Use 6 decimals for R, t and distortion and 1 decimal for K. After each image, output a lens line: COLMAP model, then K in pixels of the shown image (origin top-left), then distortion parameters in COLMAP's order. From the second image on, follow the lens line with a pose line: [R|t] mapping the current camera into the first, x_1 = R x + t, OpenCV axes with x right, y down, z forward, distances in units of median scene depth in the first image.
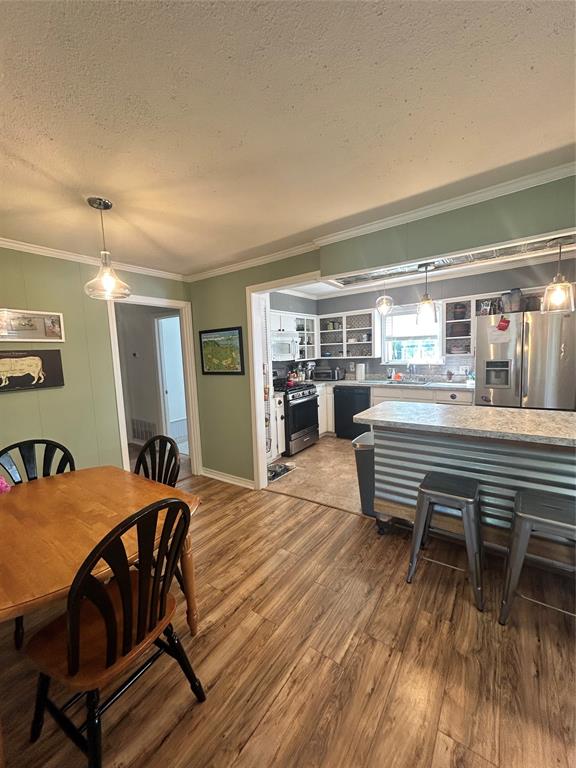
lens RADIAL K [[310.6, 0, 287.7], [0, 310.6, 382.0], [0, 0, 1]] dist [-0.001521, -0.000157]
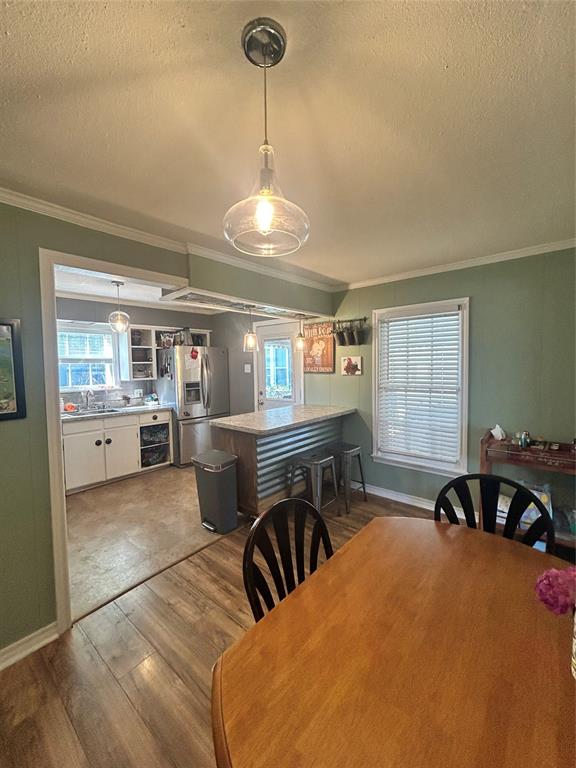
lens RADIAL K [[310.6, 0, 288.8], [0, 310.6, 383.5], [0, 0, 1]] dist [-0.001521, -0.000157]
pose [[0.083041, -0.019759, 0.996350, -0.594501], [0.111238, 0.993739, 0.010436, -0.036183], [-0.990318, 0.109966, 0.084719, 0.539518]]
